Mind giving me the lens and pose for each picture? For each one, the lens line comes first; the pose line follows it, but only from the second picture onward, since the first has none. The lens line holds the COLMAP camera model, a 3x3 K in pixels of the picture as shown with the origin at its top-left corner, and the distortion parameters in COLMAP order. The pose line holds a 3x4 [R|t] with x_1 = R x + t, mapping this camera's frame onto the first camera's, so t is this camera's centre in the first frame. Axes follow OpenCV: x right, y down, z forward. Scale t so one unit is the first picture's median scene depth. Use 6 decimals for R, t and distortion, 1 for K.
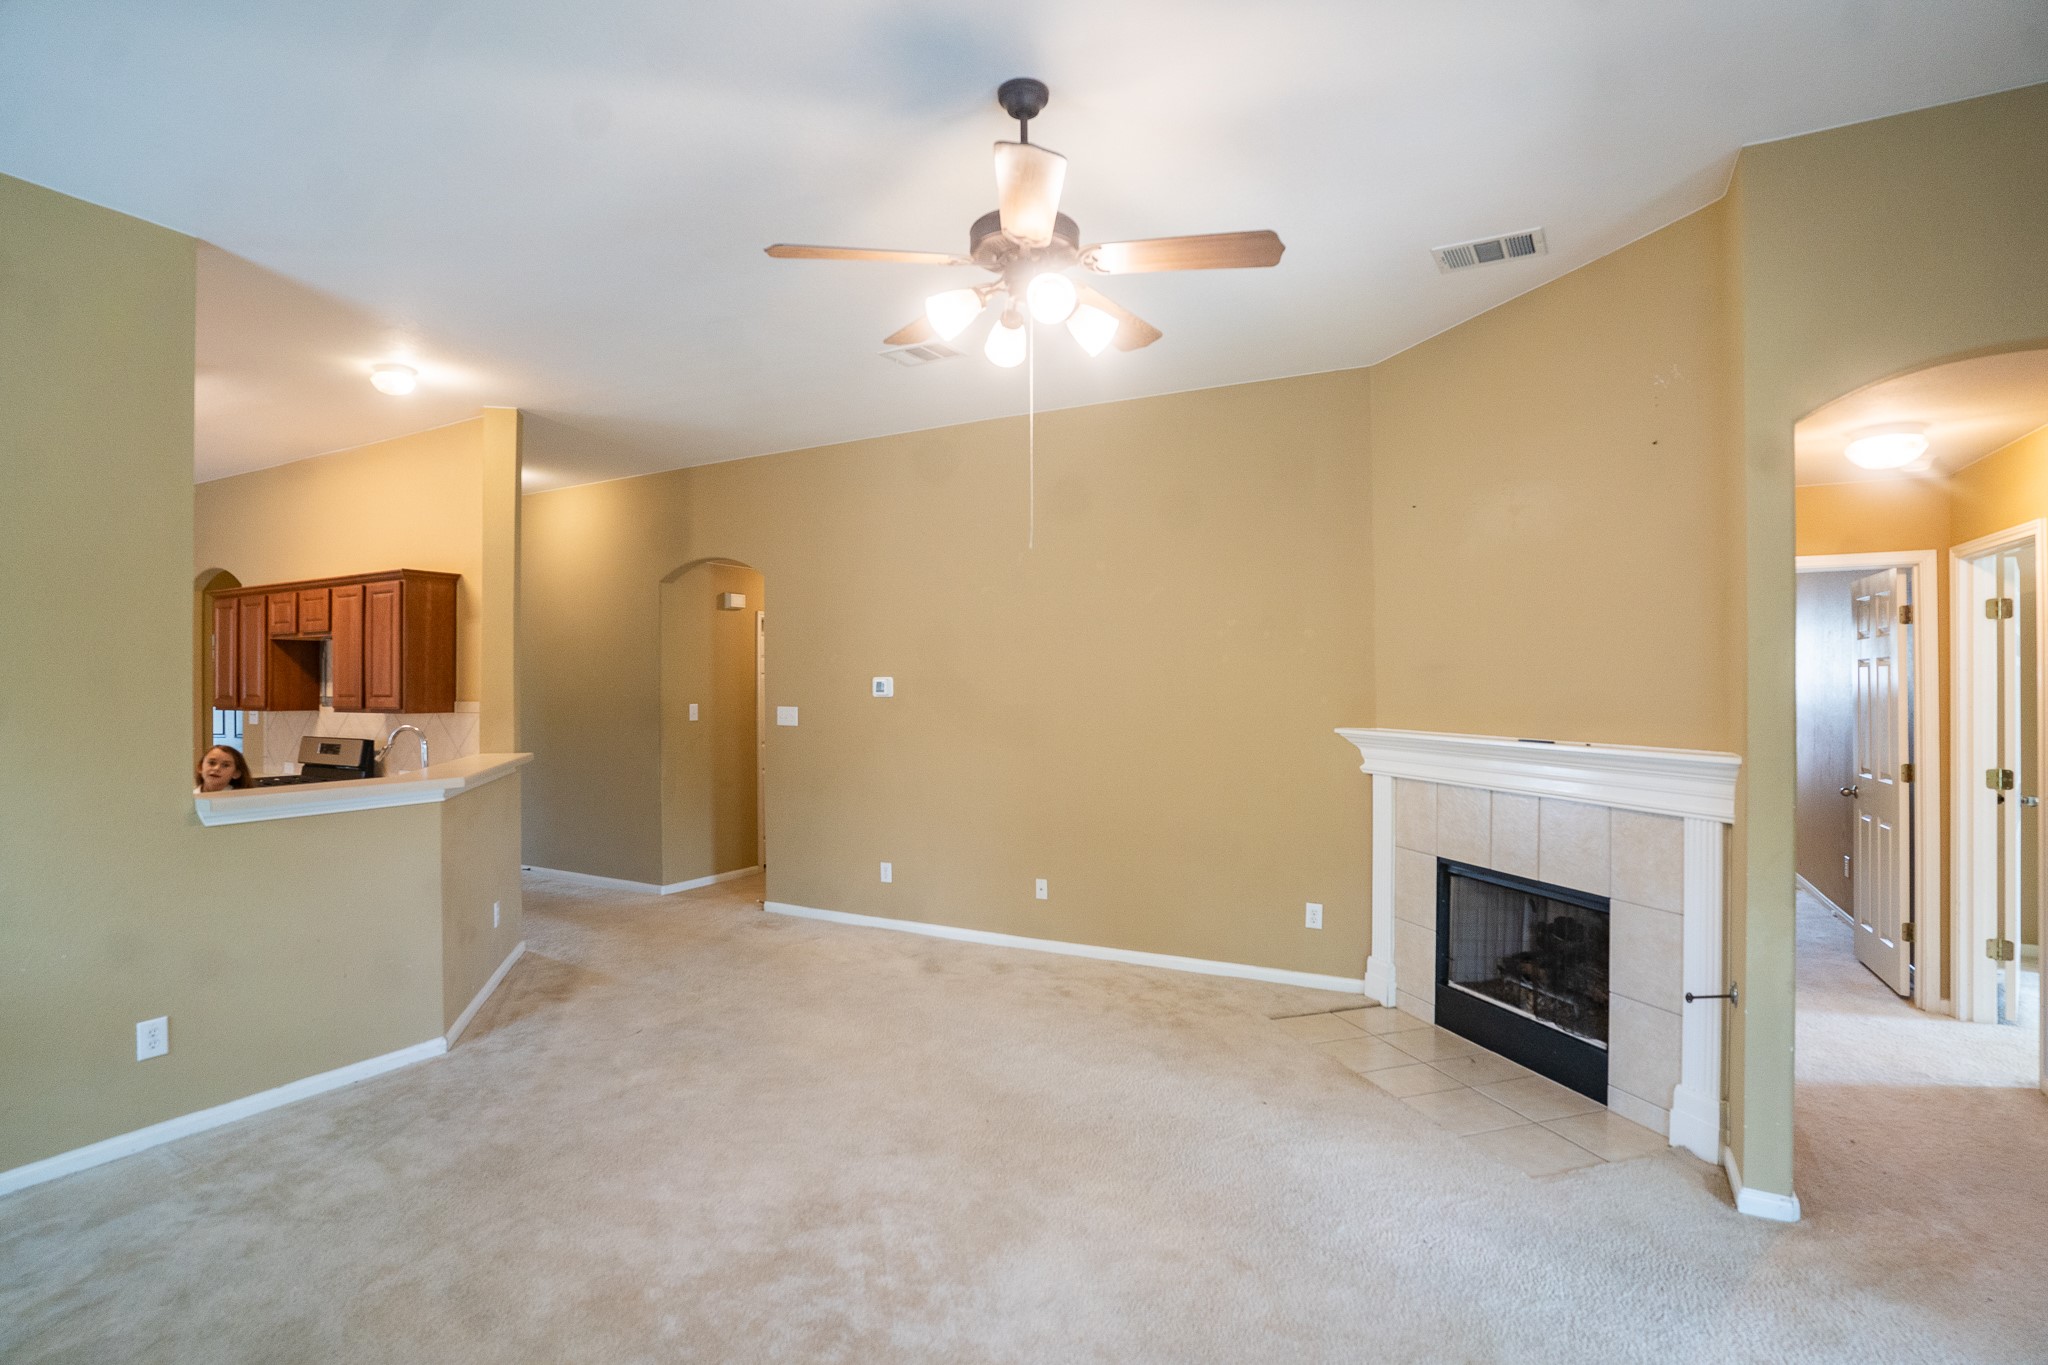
lens RADIAL K [[1026.7, 0, 1052.9], [0, 1026.7, 685.6], [0, 0, 1]] dist [0.003170, 0.000459]
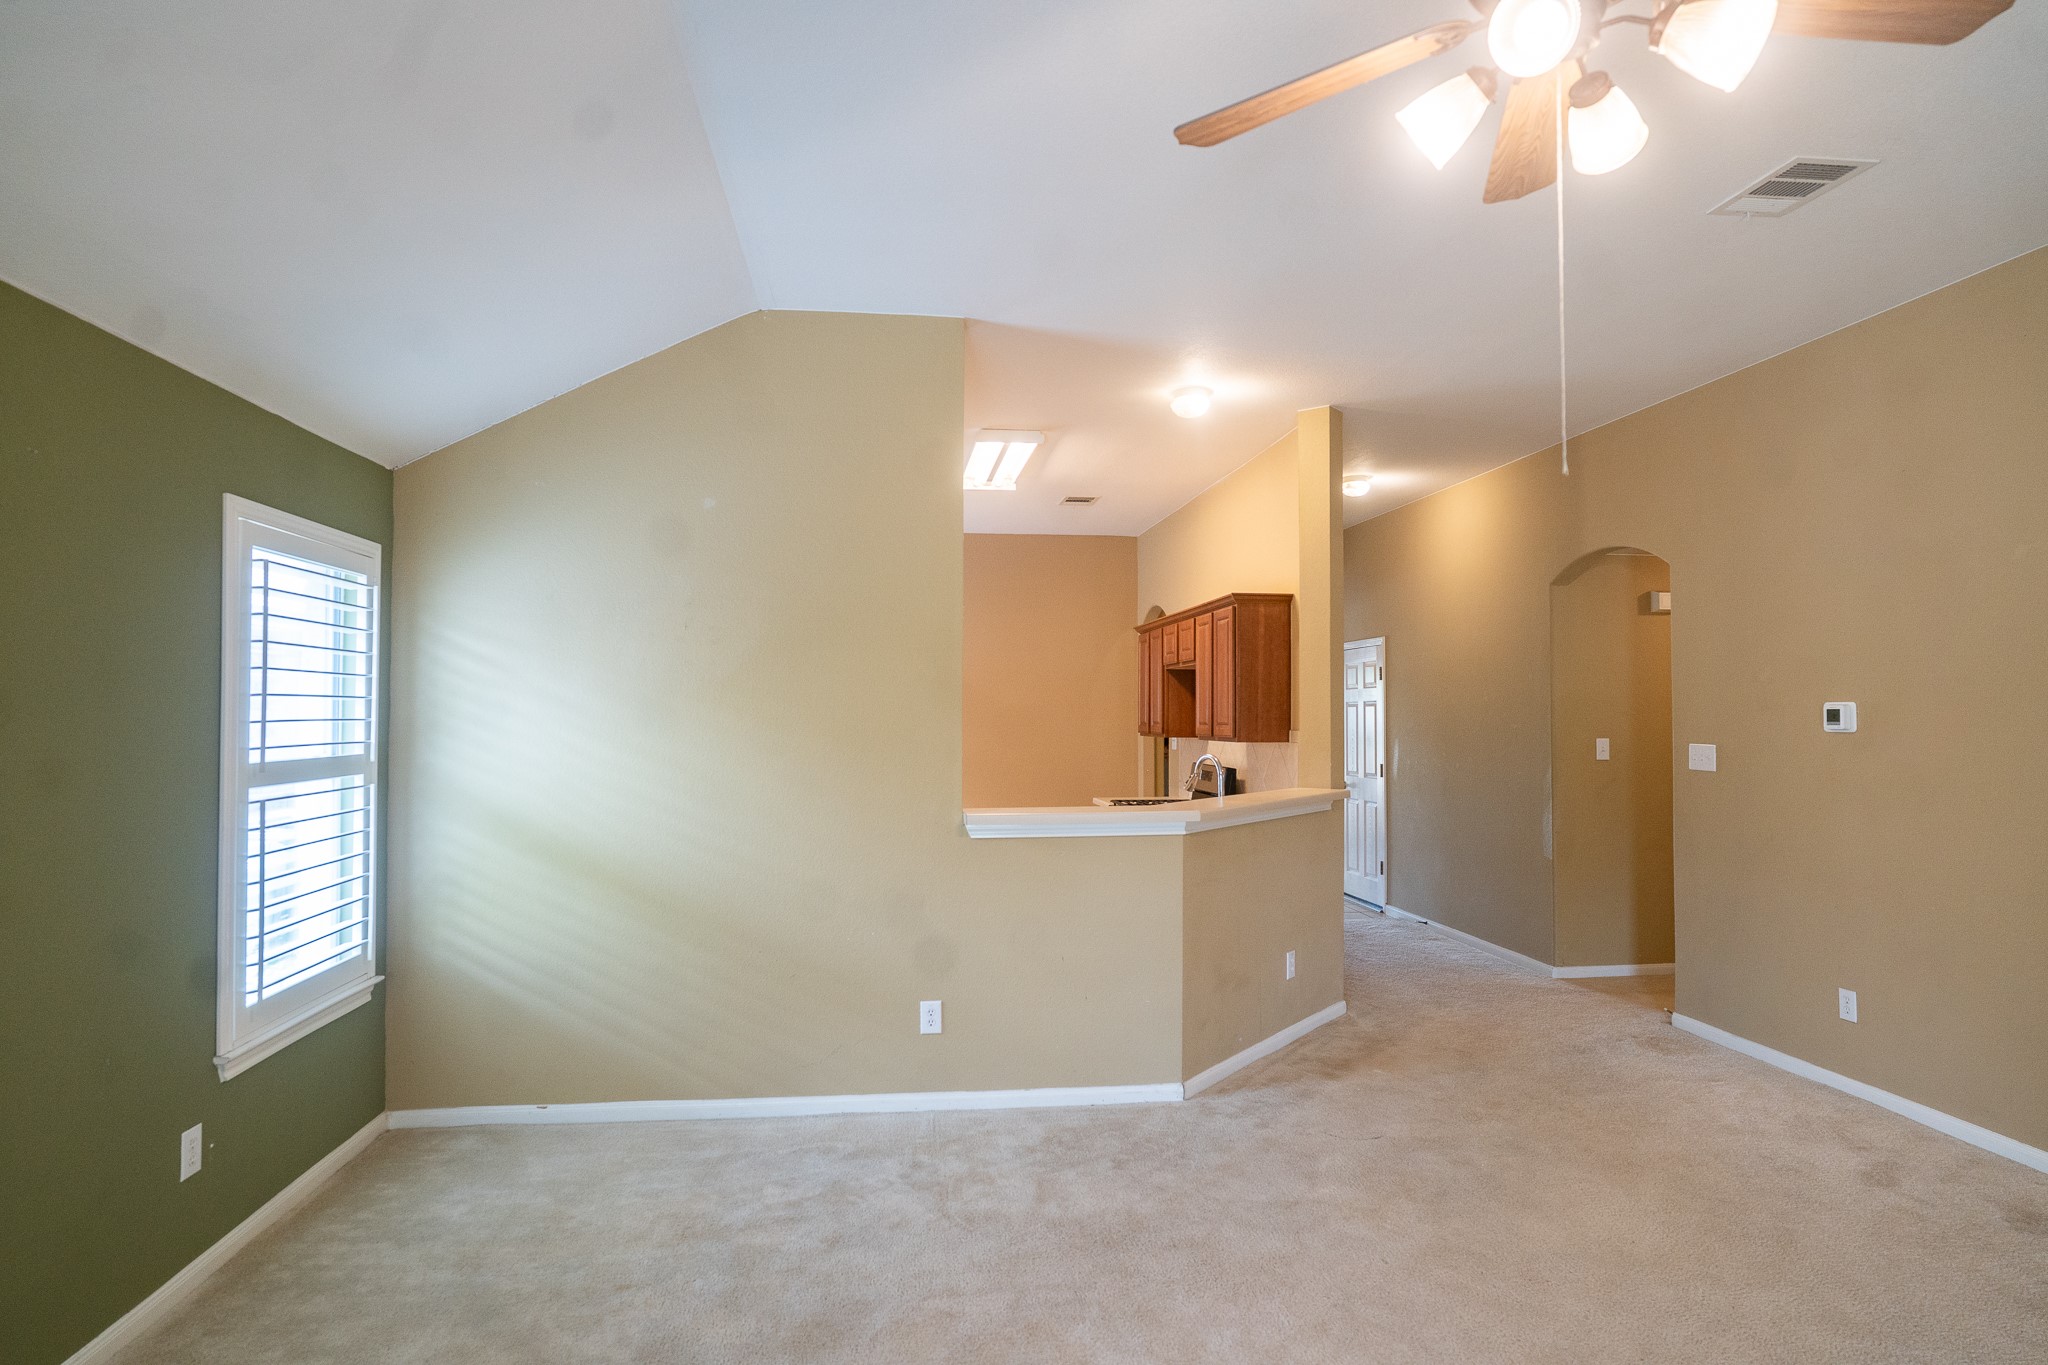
lens RADIAL K [[1184.0, 0, 1024.0], [0, 1184.0, 682.5], [0, 0, 1]] dist [-0.101728, 0.083794]
pose [[0.574428, -0.019587, -0.818320, 0.162354], [-0.004135, 0.999631, -0.026830, 0.001591], [0.818544, 0.018796, 0.574136, 0.196120]]
